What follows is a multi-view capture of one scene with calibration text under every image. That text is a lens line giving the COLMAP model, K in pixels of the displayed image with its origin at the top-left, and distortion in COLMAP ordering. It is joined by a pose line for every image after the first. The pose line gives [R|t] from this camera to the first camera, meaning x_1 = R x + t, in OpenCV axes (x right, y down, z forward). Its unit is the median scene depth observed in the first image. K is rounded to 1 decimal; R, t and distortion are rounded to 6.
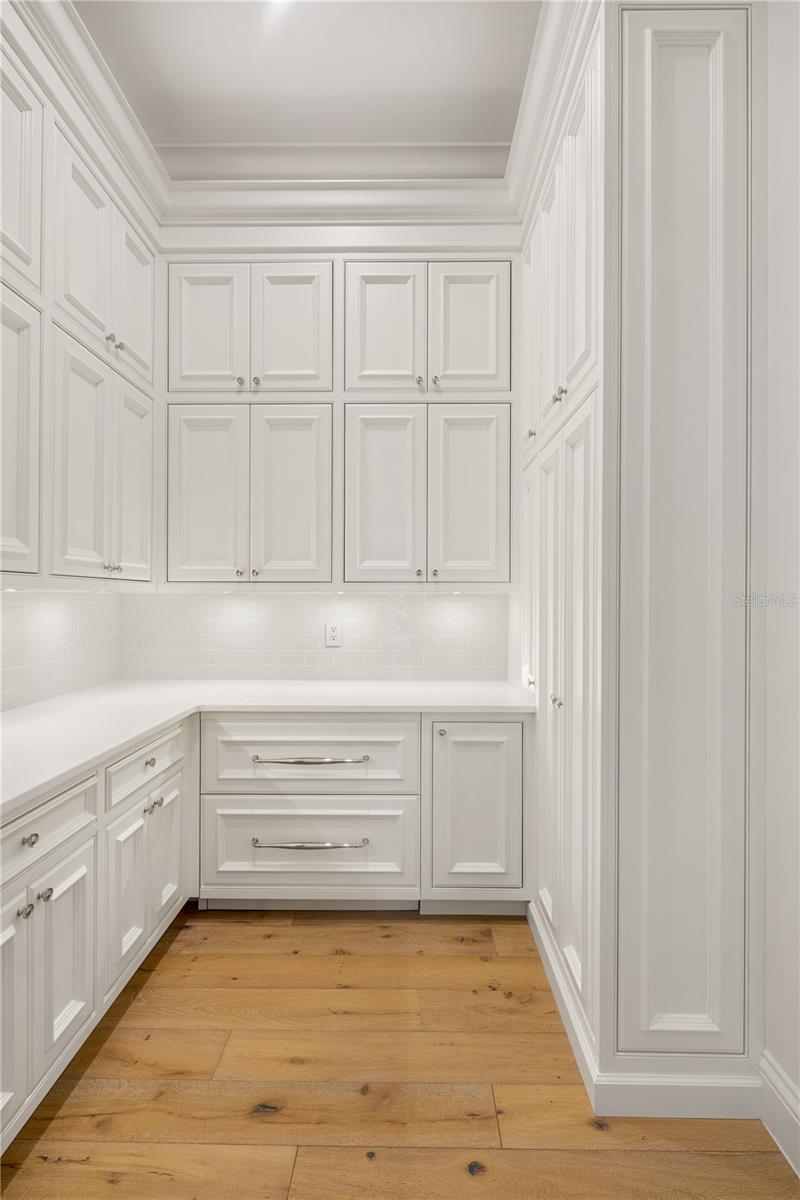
lens RADIAL K [[584.8, 0, 399.1], [0, 584.8, 599.6], [0, 0, 1]] dist [-0.004337, -0.002071]
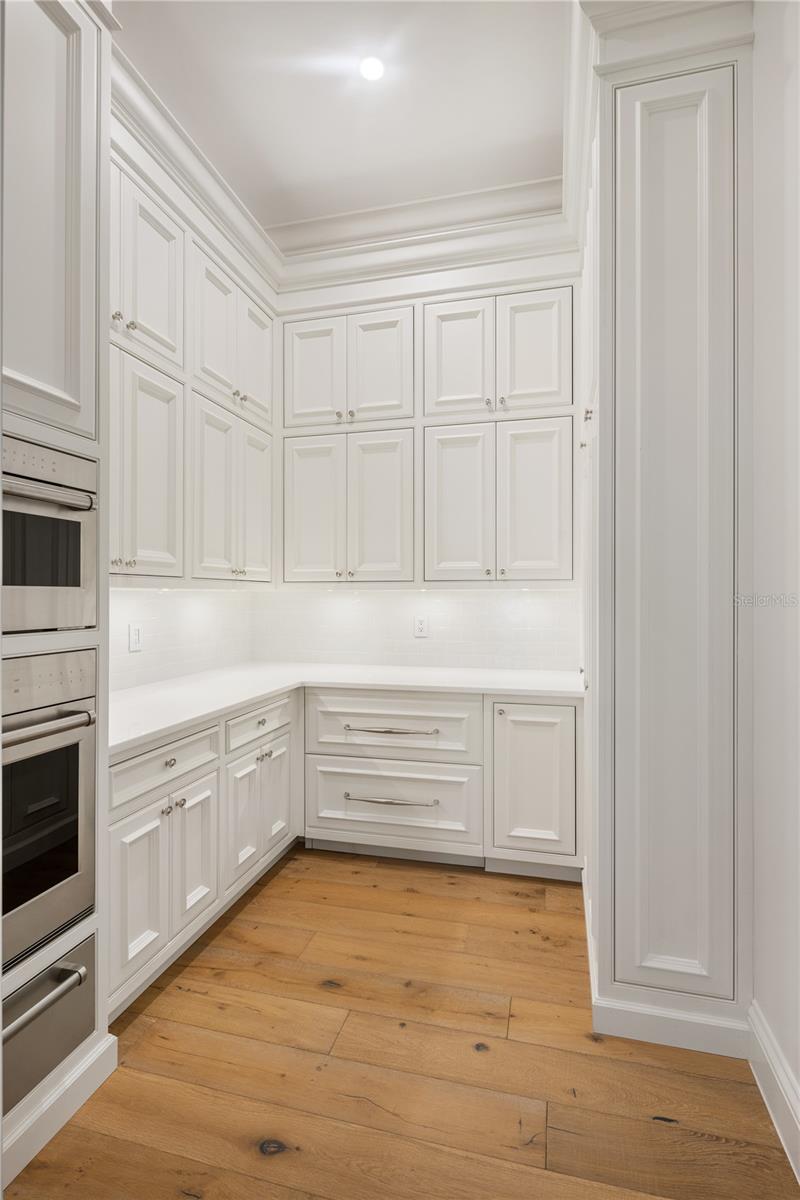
lens RADIAL K [[584.8, 0, 400.9], [0, 584.8, 598.1], [0, 0, 1]] dist [-0.004337, -0.002071]
pose [[0.970590, -0.002489, -0.240726, 0.165332], [0.002830, 0.999995, 0.001072, 0.003213], [0.240723, -0.001721, 0.970592, -0.162600]]
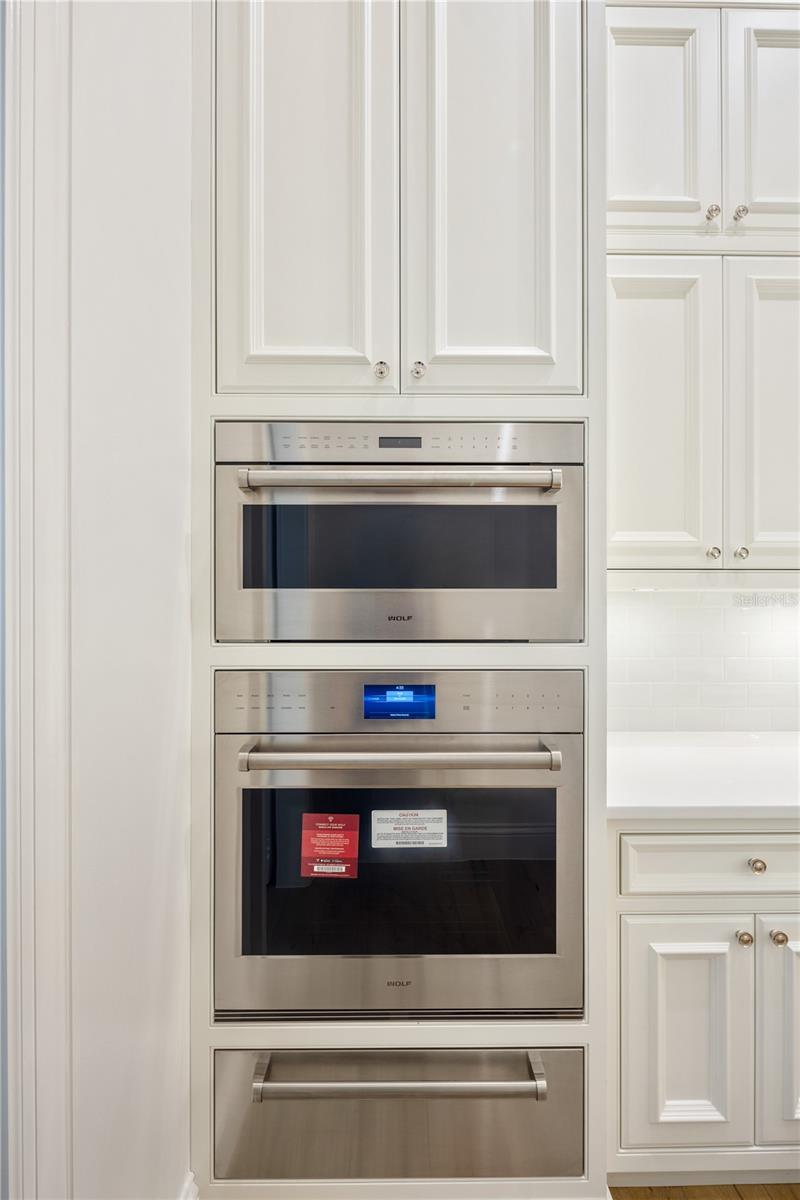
lens RADIAL K [[584.8, 0, 399.9], [0, 584.8, 598.3], [0, 0, 1]] dist [-0.004337, -0.002071]
pose [[0.012705, -0.006973, -0.999895, 0.167503], [-0.001005, 0.999975, -0.006986, 0.002128], [0.999919, 0.001094, 0.012698, 0.620600]]
